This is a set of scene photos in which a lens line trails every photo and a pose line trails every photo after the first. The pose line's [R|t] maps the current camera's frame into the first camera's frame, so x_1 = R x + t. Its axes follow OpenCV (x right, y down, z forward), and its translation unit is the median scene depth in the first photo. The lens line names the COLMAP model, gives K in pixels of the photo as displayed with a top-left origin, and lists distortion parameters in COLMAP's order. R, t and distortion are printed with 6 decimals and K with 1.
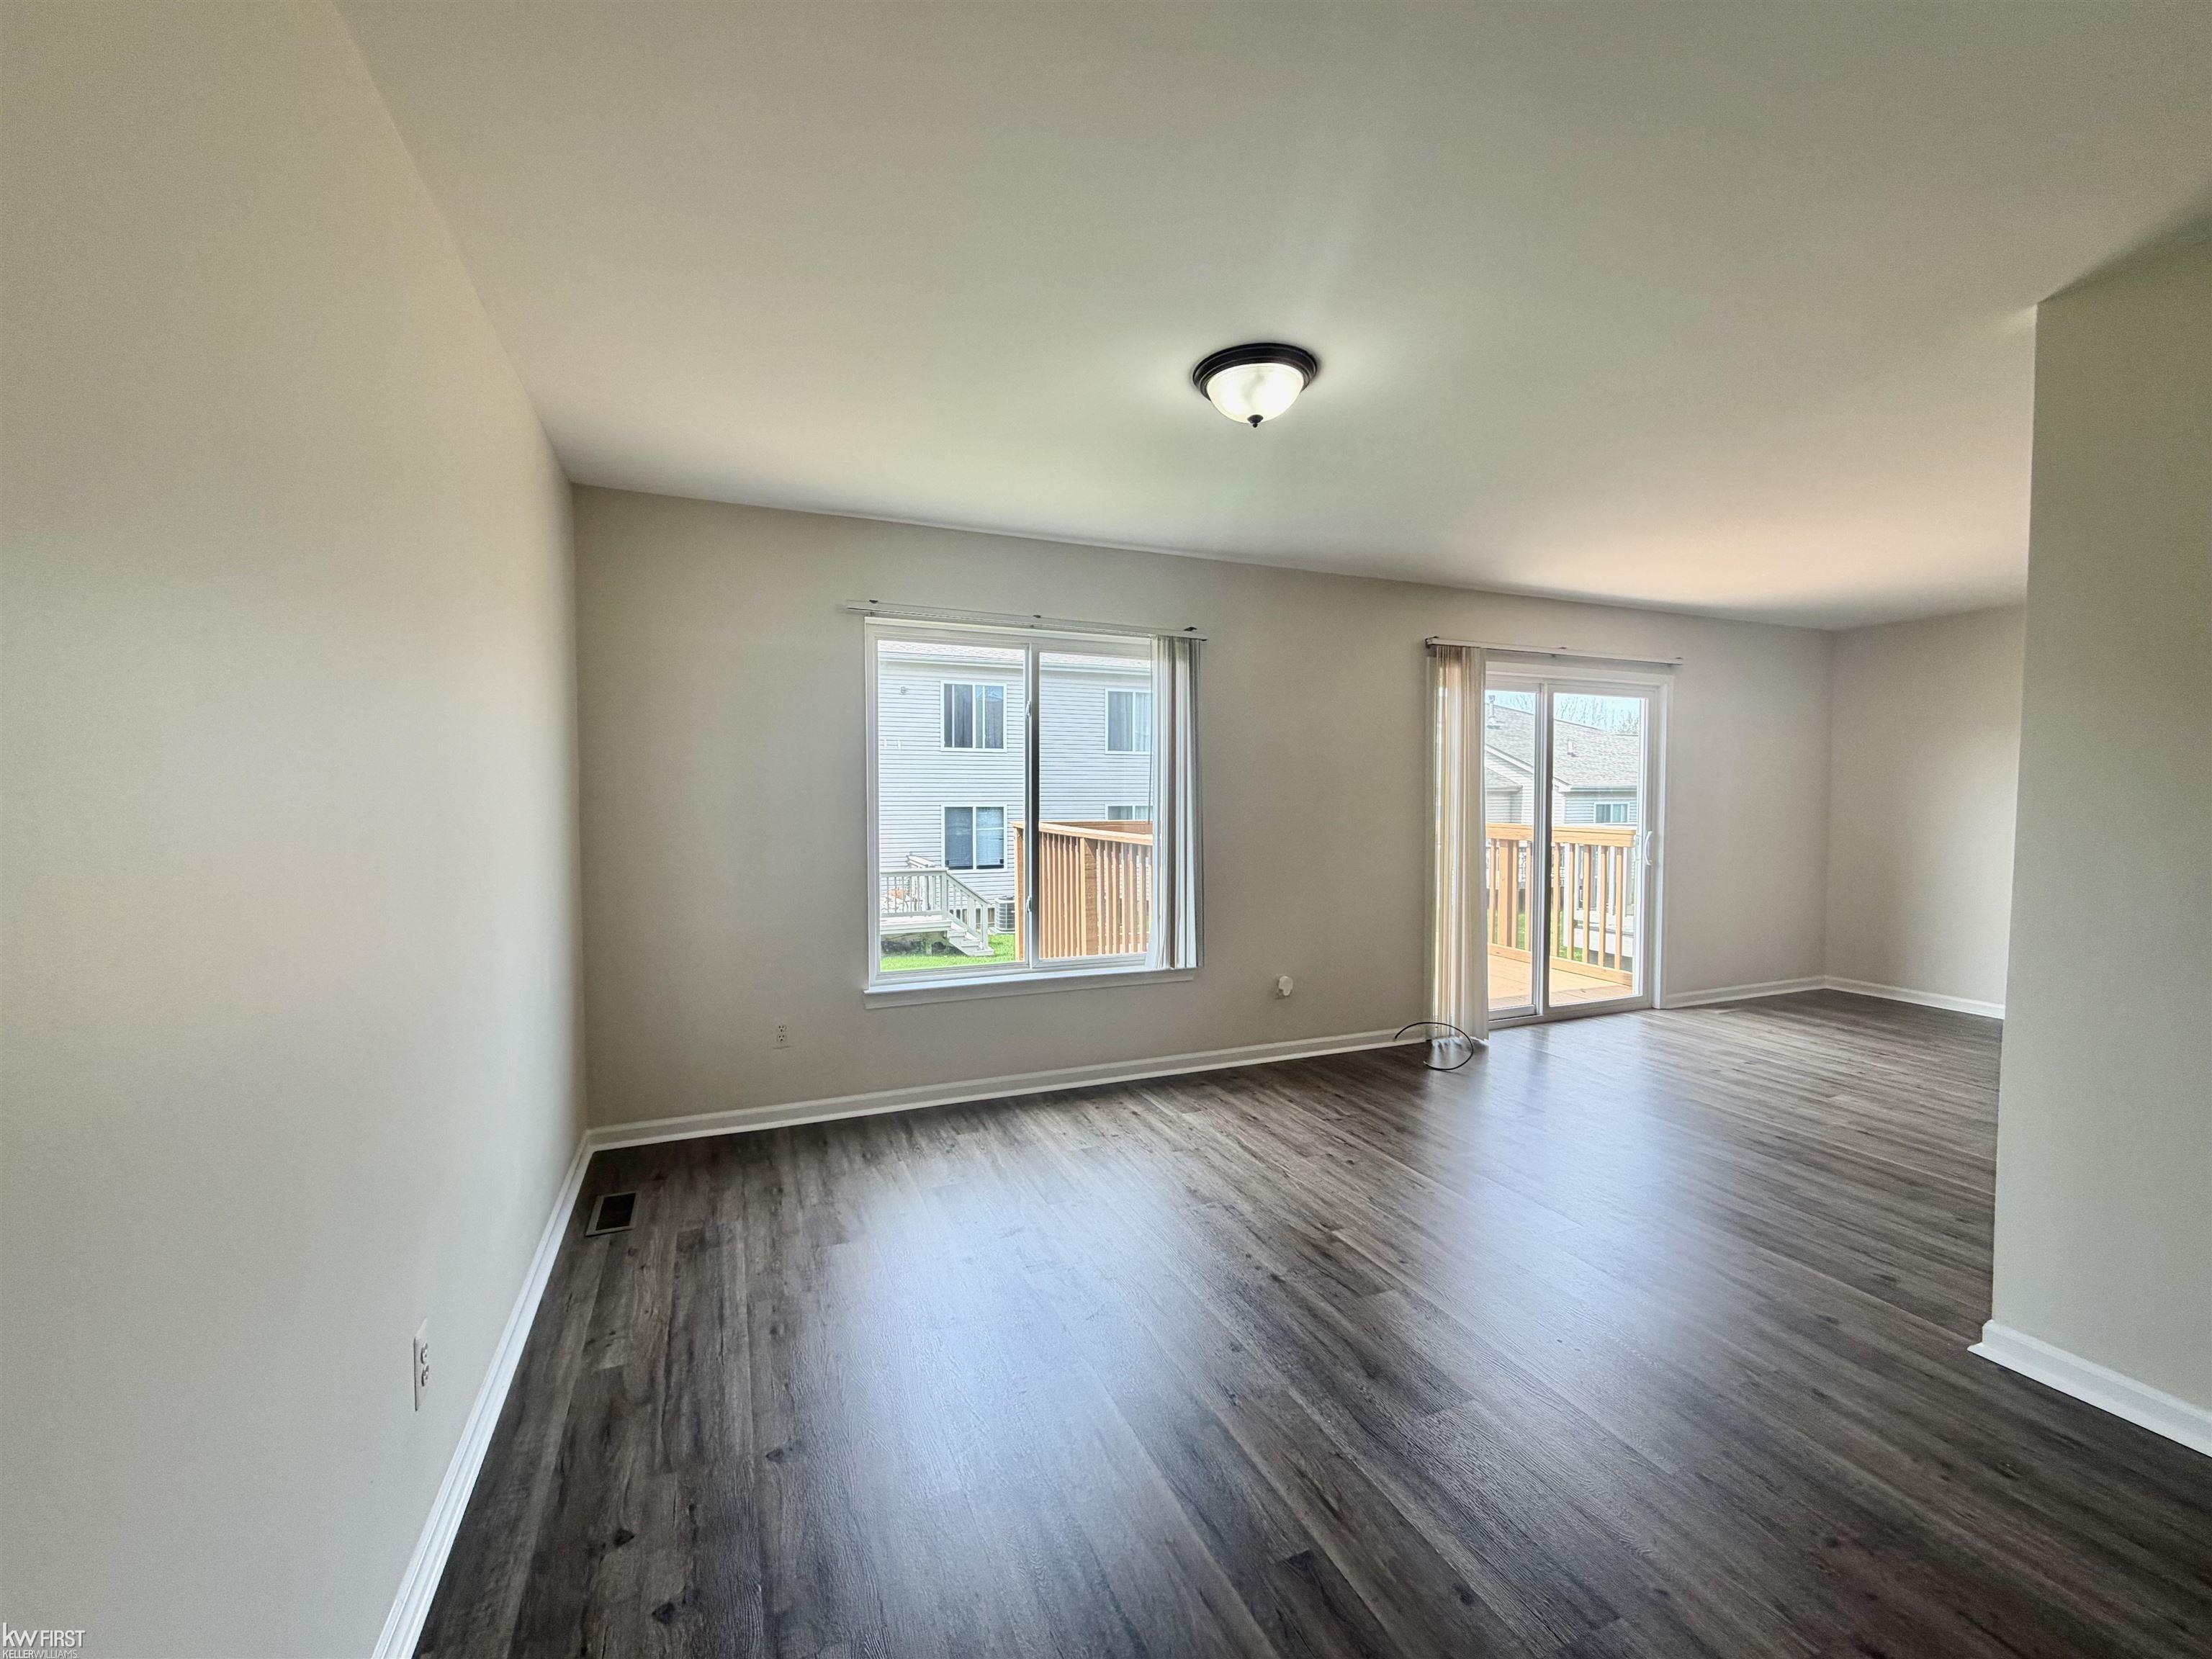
lens RADIAL K [[903.3, 0, 1107.1], [0, 903.3, 834.7], [0, 0, 1]] dist [0.001068, -0.000354]
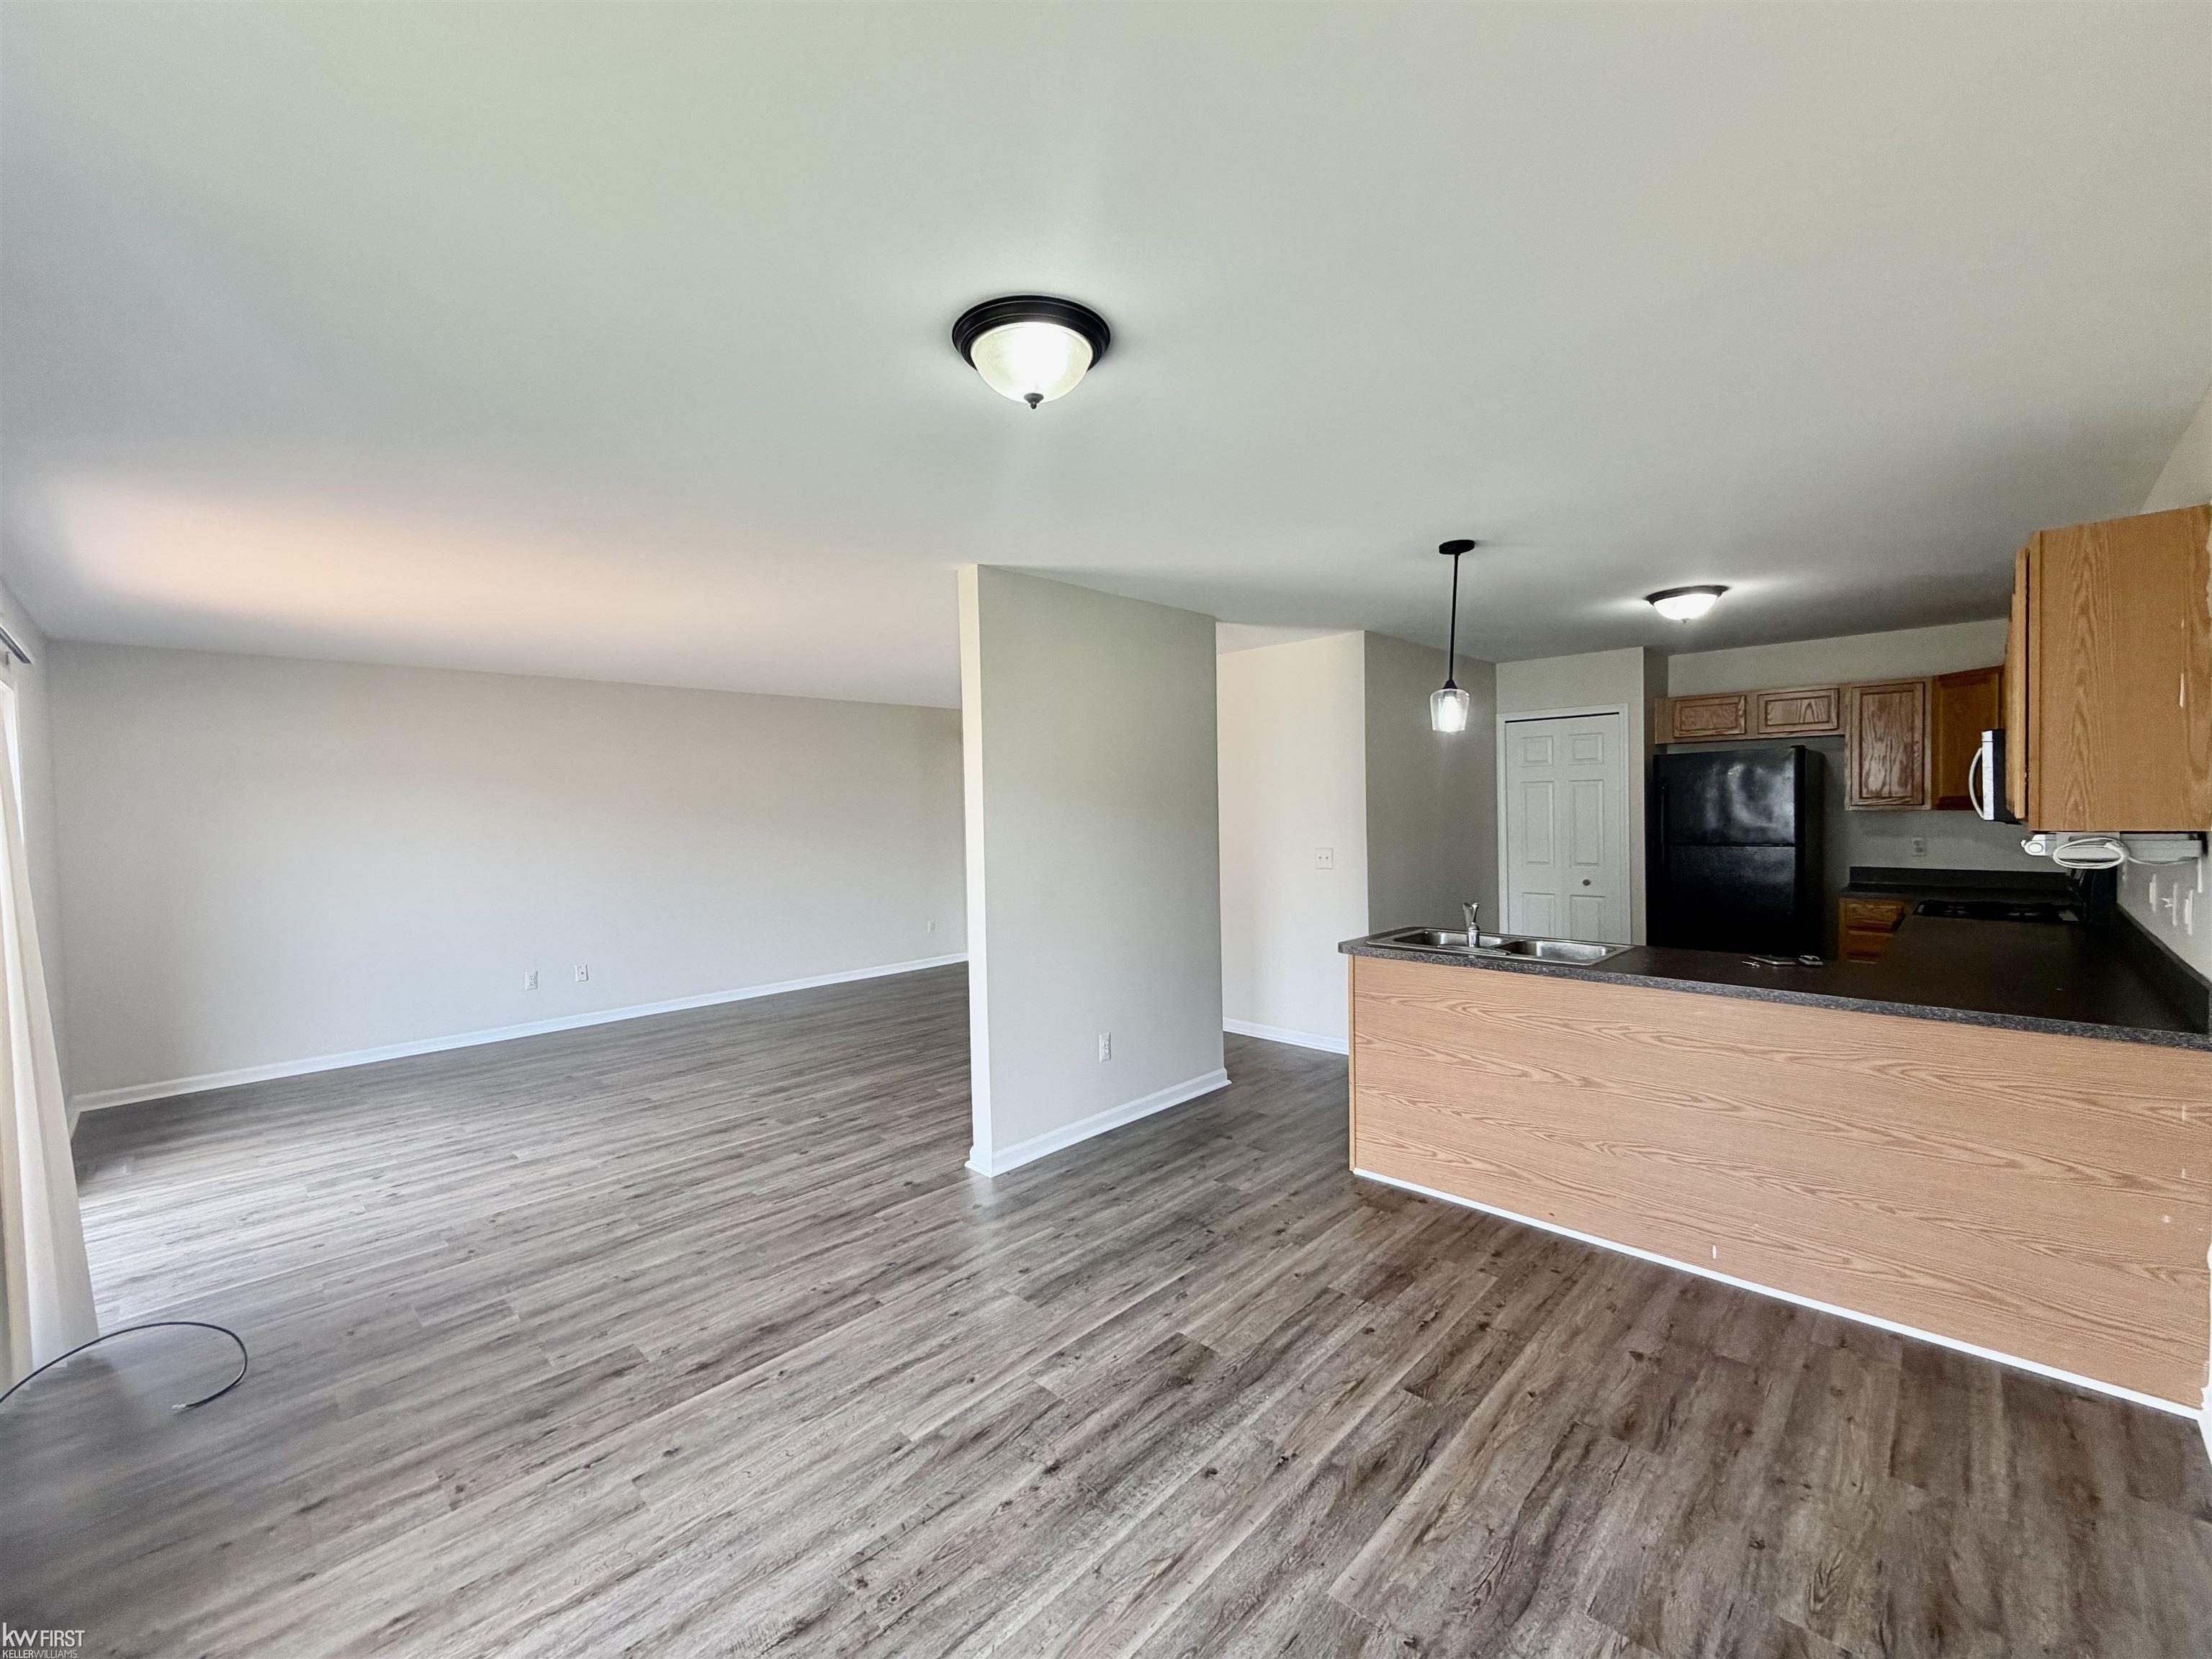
lens RADIAL K [[903.3, 0, 1107.1], [0, 903.3, 834.7], [0, 0, 1]] dist [0.001068, -0.000354]
pose [[-0.391229, -0.021780, 0.920035, -0.422107], [0.062196, 0.996808, 0.050045, -0.083741], [-0.918189, 0.076801, -0.388626, 0.917842]]
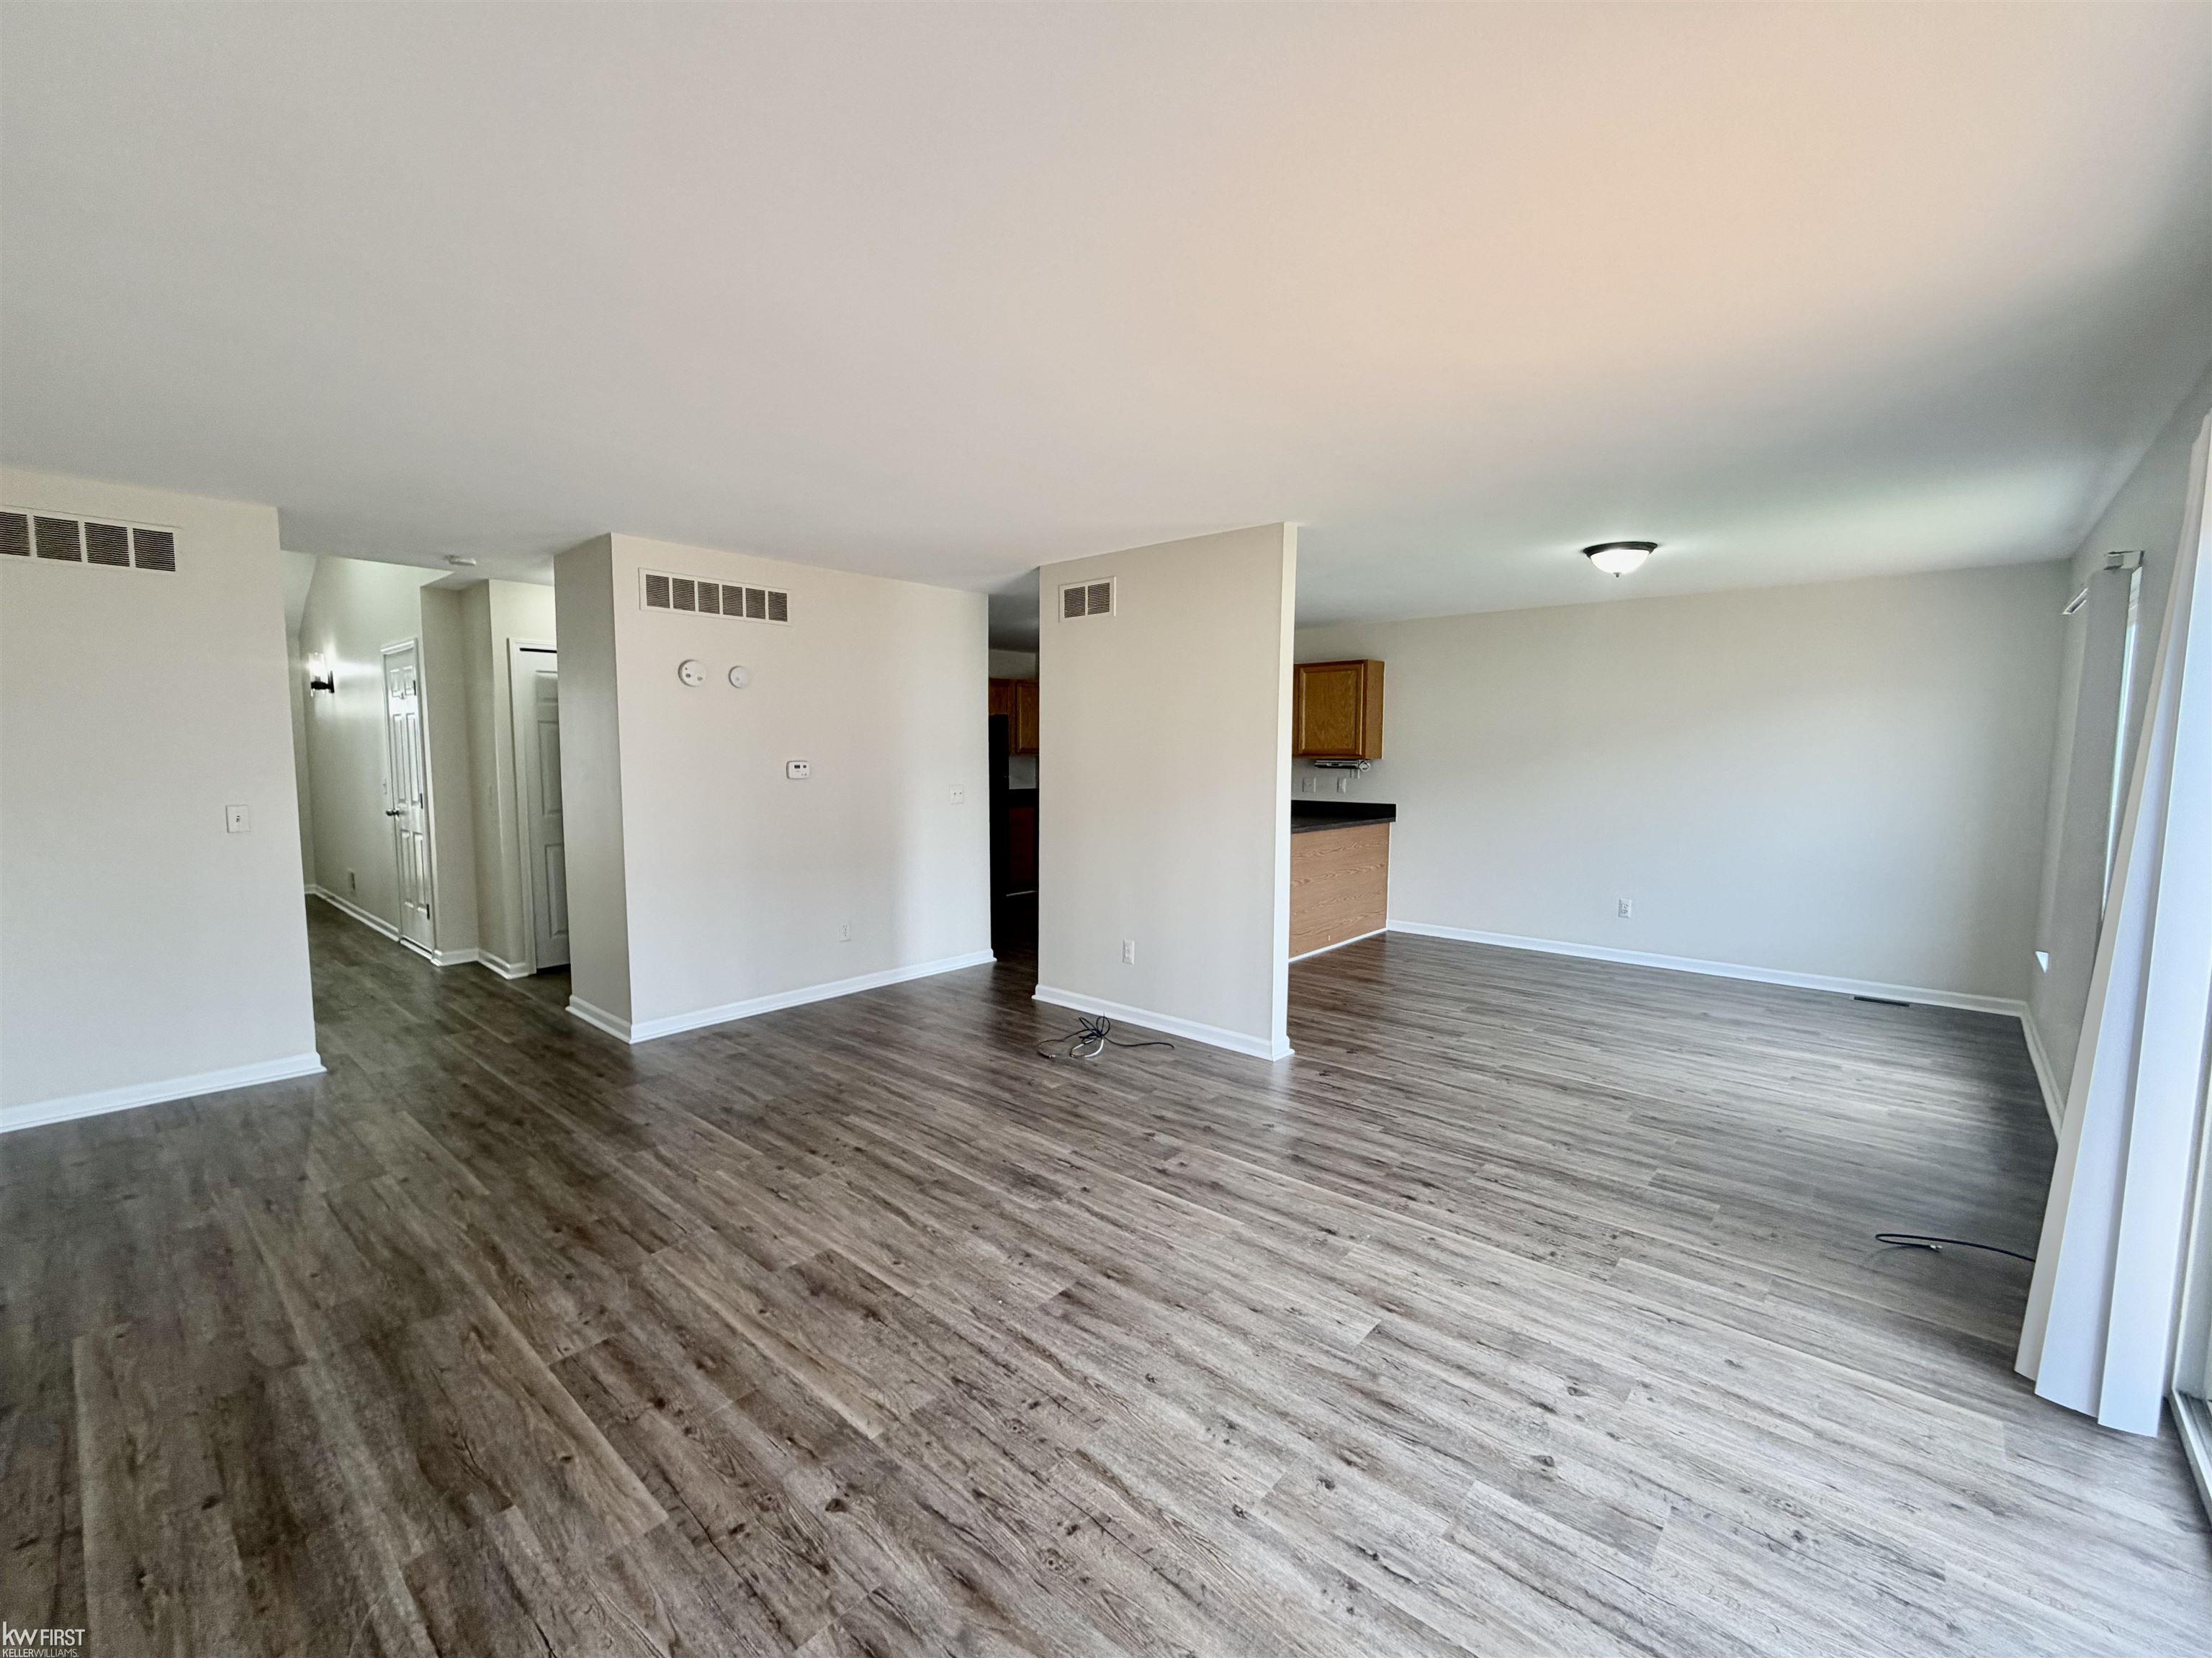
lens RADIAL K [[926.1, 0, 1096.5], [0, 926.1, 833.2], [0, 0, 1]] dist [0.000326, 0.000368]
pose [[-0.906389, 0.034612, -0.421024, 1.433560], [-0.024699, 0.990591, 0.134610, -0.112314], [0.421721, 0.132408, -0.897006, 1.690502]]
